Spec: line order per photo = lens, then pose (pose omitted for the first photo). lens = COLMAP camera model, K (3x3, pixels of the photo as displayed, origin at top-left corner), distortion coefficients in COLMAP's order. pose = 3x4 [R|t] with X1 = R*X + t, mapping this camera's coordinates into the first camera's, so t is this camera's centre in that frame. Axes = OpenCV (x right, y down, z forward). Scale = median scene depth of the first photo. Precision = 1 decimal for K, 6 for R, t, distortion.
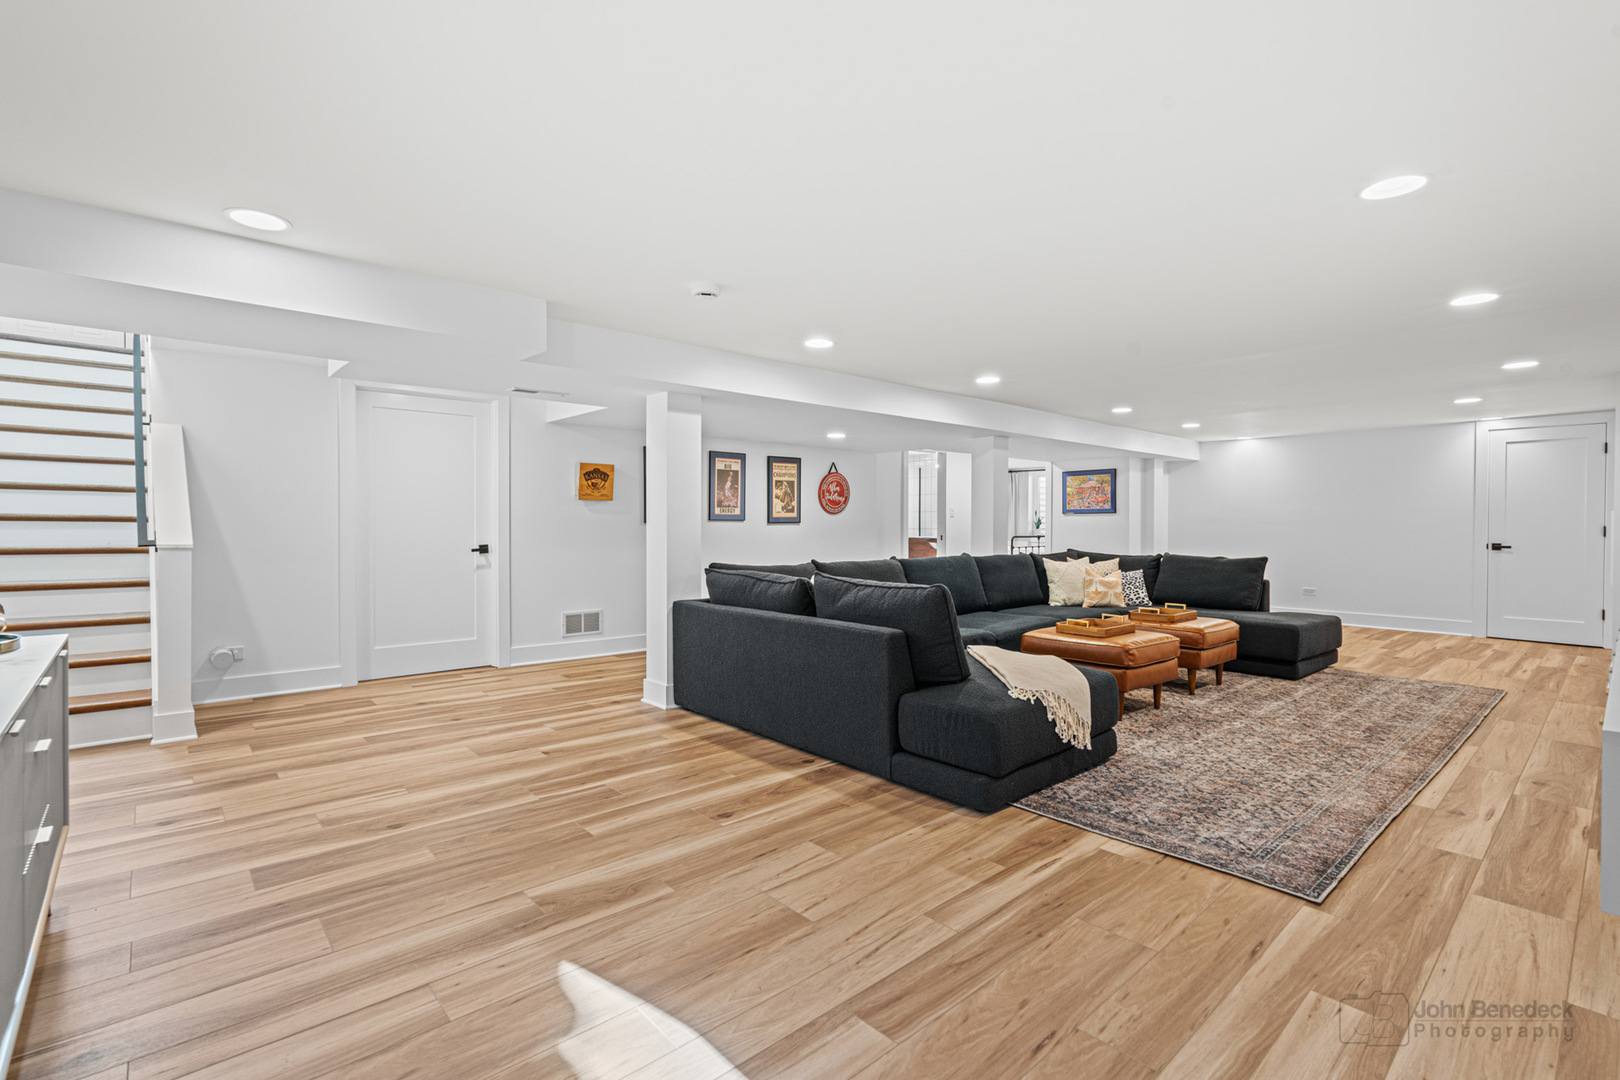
lens RADIAL K [[739.7, 0, 810.0], [0, 739.7, 540.0], [0, 0, 1]] dist [0.001606, 0.000077]
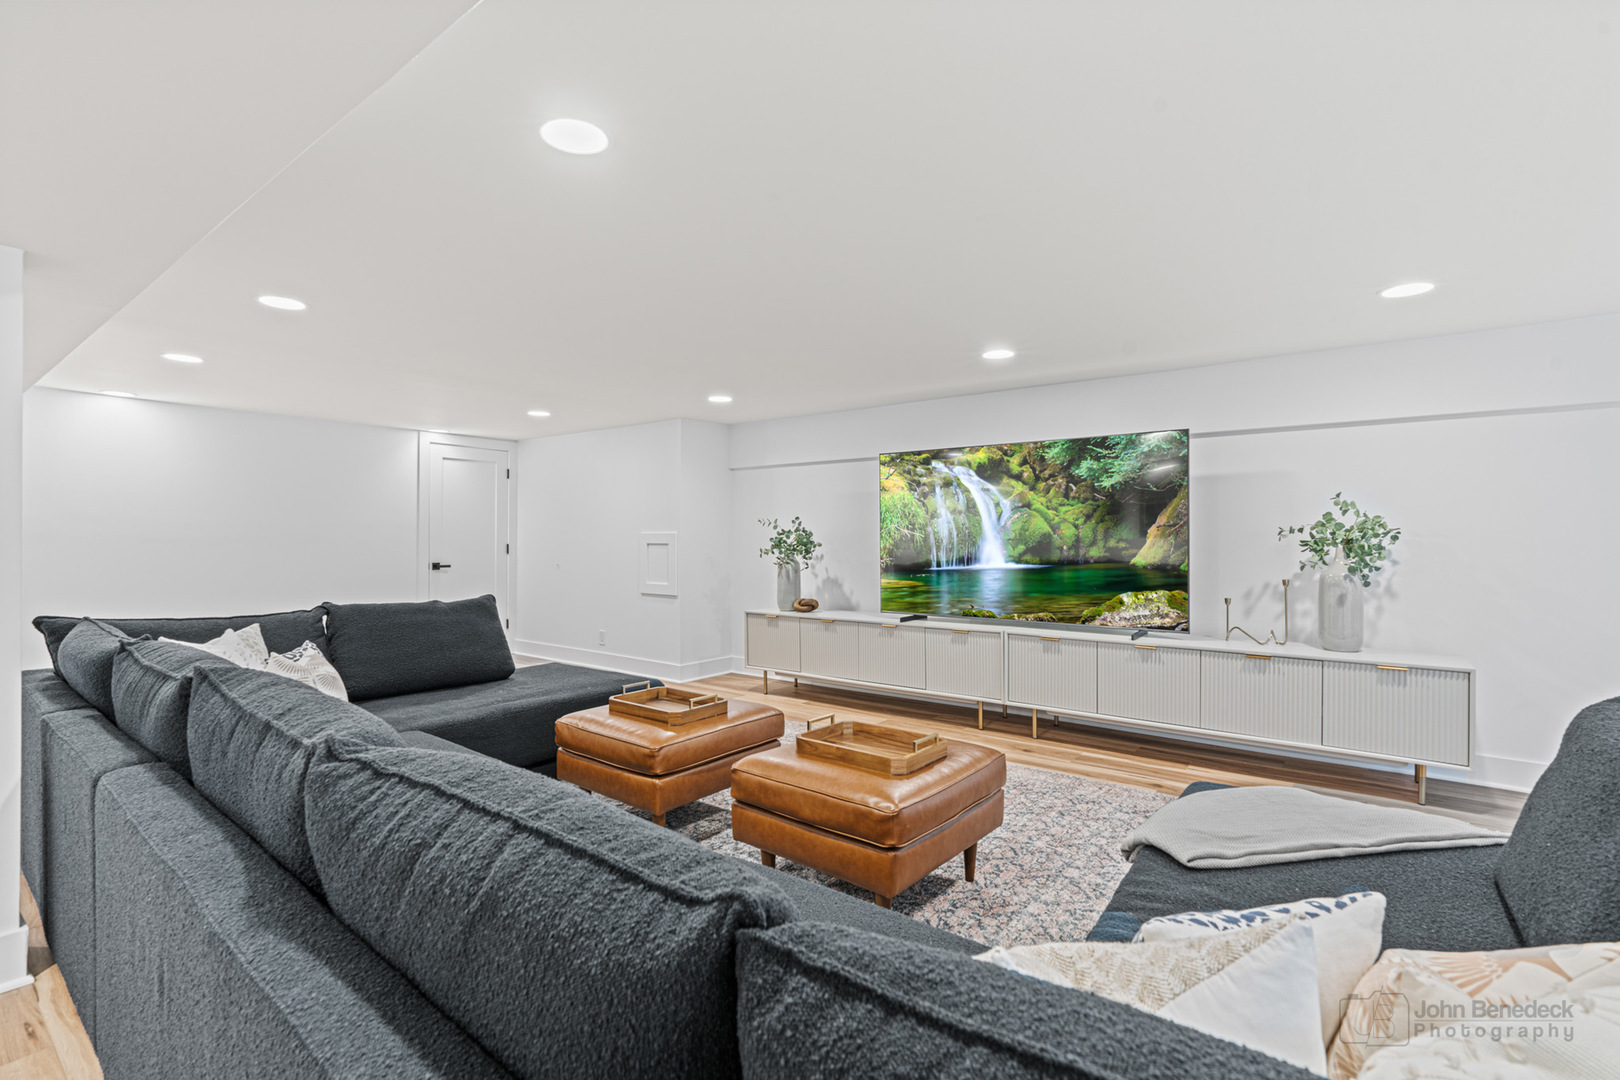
lens RADIAL K [[739.7, 0, 810.0], [0, 739.7, 540.0], [0, 0, 1]] dist [0.001606, 0.000077]
pose [[-0.195896, -0.003686, 0.980618, -0.098869], [0.012338, 0.999905, 0.006223, -0.025649], [-0.980547, 0.013318, -0.195832, 0.754767]]
